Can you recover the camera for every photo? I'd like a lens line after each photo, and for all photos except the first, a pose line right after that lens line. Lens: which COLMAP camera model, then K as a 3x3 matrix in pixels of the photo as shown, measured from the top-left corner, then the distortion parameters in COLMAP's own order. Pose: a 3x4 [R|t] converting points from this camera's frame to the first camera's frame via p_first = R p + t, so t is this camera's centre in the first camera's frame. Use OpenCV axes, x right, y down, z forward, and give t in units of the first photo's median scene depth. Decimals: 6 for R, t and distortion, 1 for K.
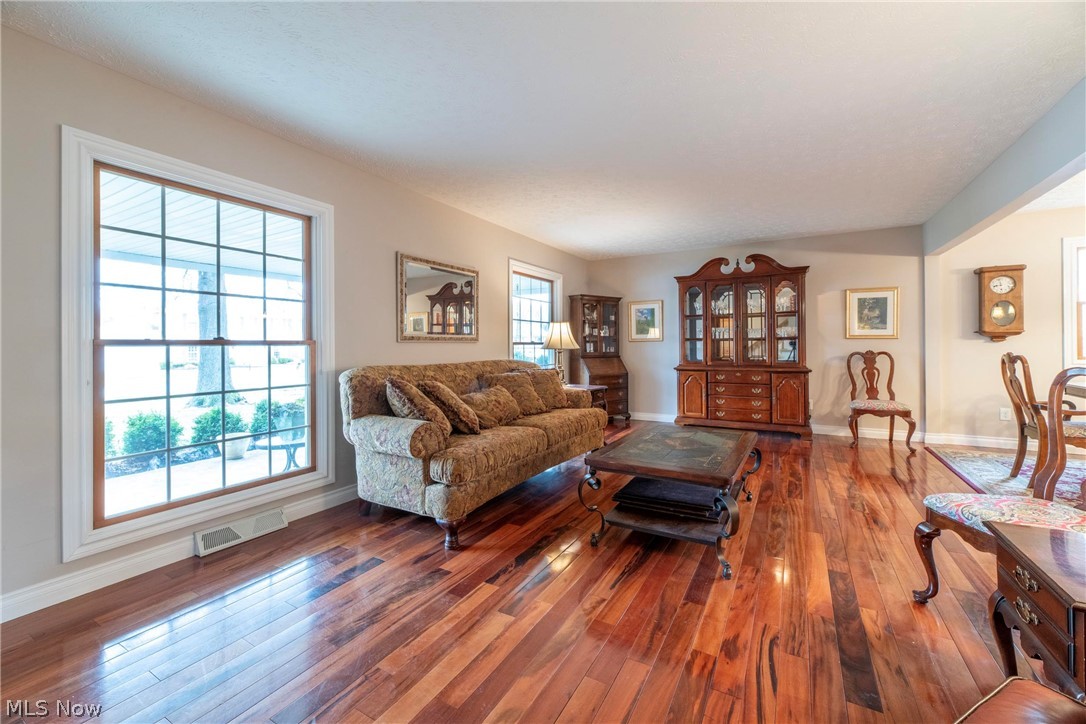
lens RADIAL K [[439.6, 0, 527.4], [0, 439.6, 334.7], [0, 0, 1]] dist [-0.002193, -0.000036]
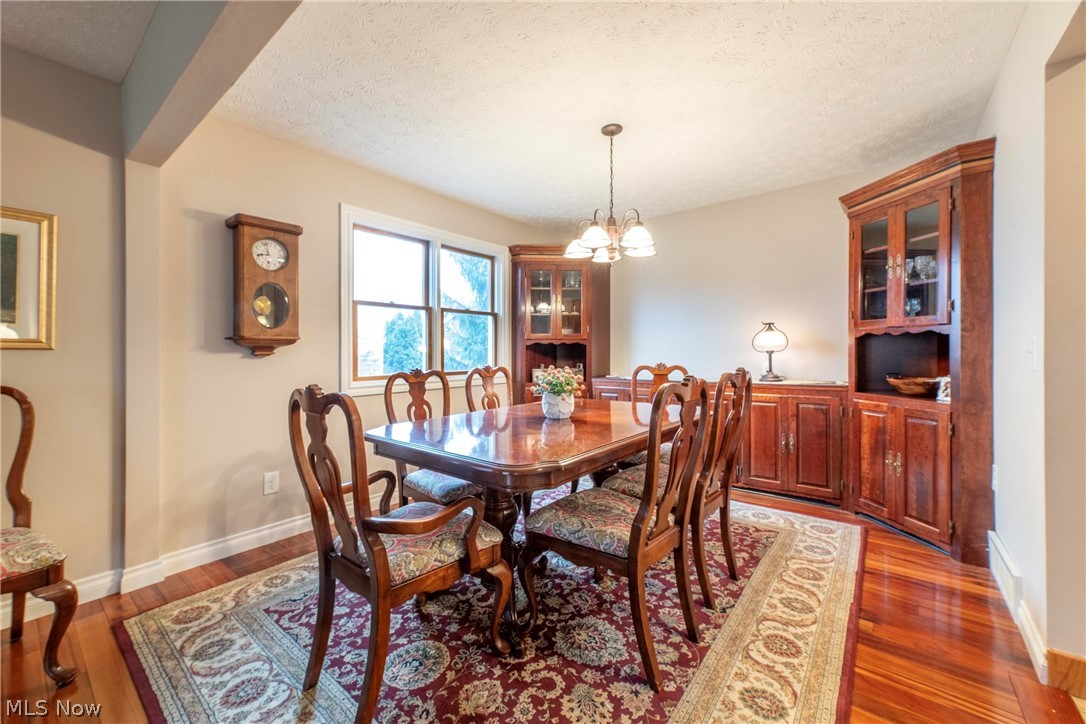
lens RADIAL K [[424.2, 0, 542.6], [0, 424.2, 357.5], [0, 0, 1]] dist [0.000851, 0.000266]
pose [[0.131476, 0.001491, 0.991318, 0.583878], [-0.007826, 0.999969, -0.000466, 0.014645], [-0.991289, -0.007697, 0.131483, 0.574820]]
